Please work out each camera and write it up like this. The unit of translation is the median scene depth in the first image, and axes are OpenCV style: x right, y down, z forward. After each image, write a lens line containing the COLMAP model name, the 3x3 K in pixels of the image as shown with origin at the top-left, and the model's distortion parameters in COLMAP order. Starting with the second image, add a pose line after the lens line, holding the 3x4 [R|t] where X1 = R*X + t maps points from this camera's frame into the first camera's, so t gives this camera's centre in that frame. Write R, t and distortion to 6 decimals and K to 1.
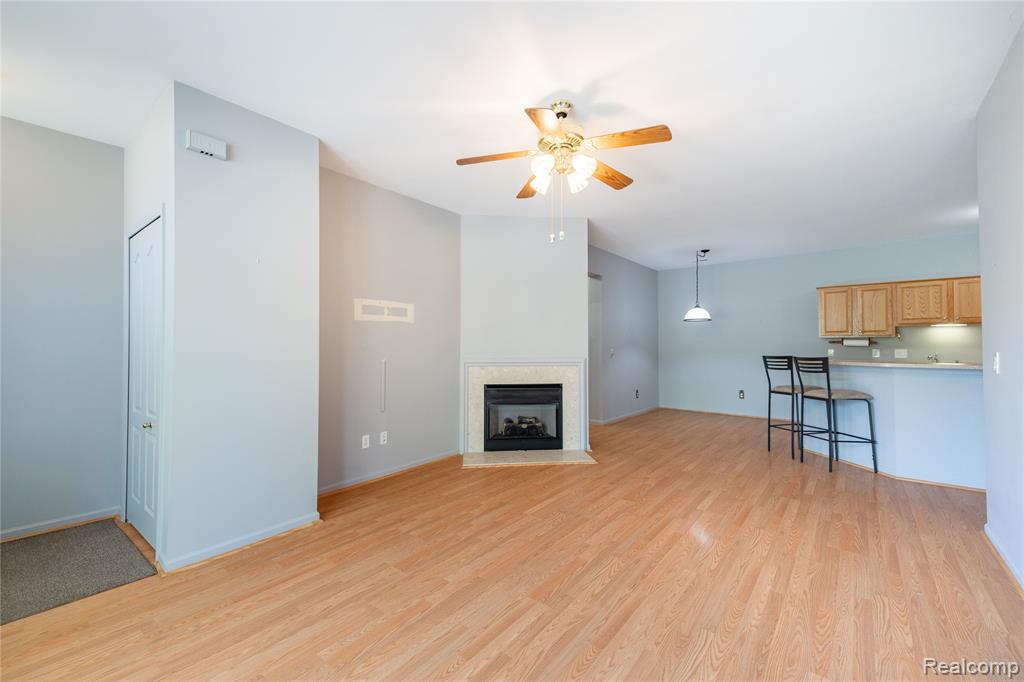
lens RADIAL K [[415.9, 0, 511.7], [0, 415.9, 337.9], [0, 0, 1]] dist [0.039365, -0.004749]
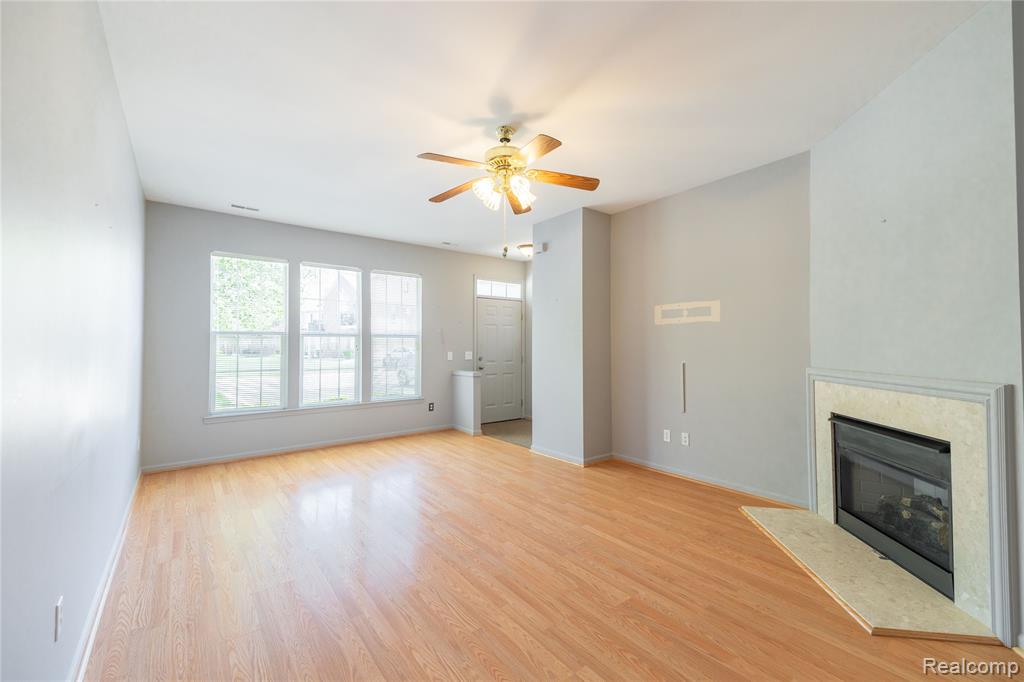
lens RADIAL K [[415.9, 0, 513.2], [0, 415.9, 343.2], [0, 0, 1]] dist [0.039365, -0.004749]
pose [[-0.221212, -0.006005, -0.975207, 0.642249], [0.015224, 0.999838, -0.009610, 0.009924], [0.975107, -0.016972, -0.221085, 0.685677]]
